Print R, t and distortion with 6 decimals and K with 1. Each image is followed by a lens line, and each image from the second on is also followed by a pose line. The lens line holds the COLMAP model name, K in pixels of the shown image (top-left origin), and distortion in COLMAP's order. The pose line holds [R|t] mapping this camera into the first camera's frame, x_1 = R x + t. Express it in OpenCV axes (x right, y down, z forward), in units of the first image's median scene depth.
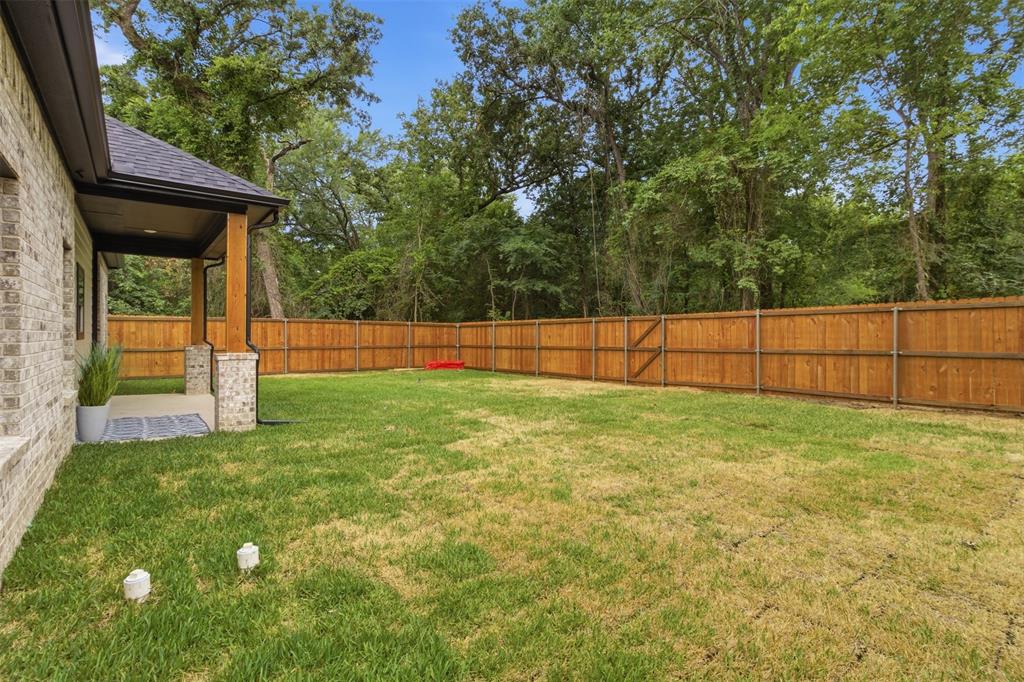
lens RADIAL K [[470.8, 0, 510.3], [0, 470.8, 329.0], [0, 0, 1]] dist [0.004772, 0.000689]
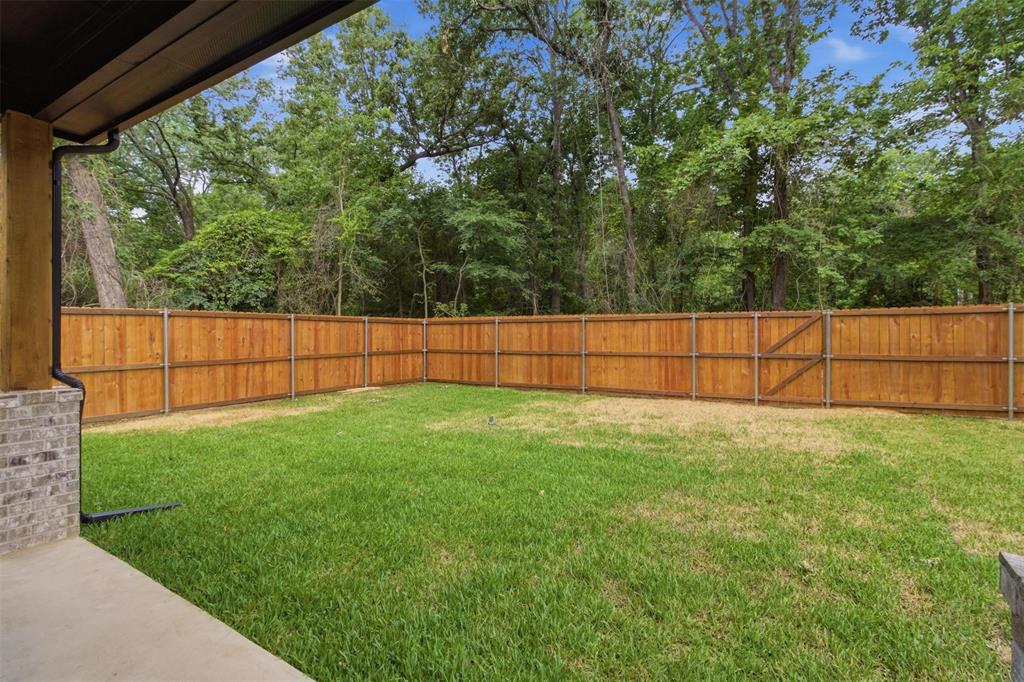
lens RADIAL K [[470.8, 0, 510.3], [0, 470.8, 329.0], [0, 0, 1]] dist [0.004772, 0.000689]
pose [[0.941497, -0.002722, 0.337010, -0.268278], [-0.000792, 0.999947, 0.010287, -0.005084], [-0.337020, -0.009952, 0.941445, 0.341711]]
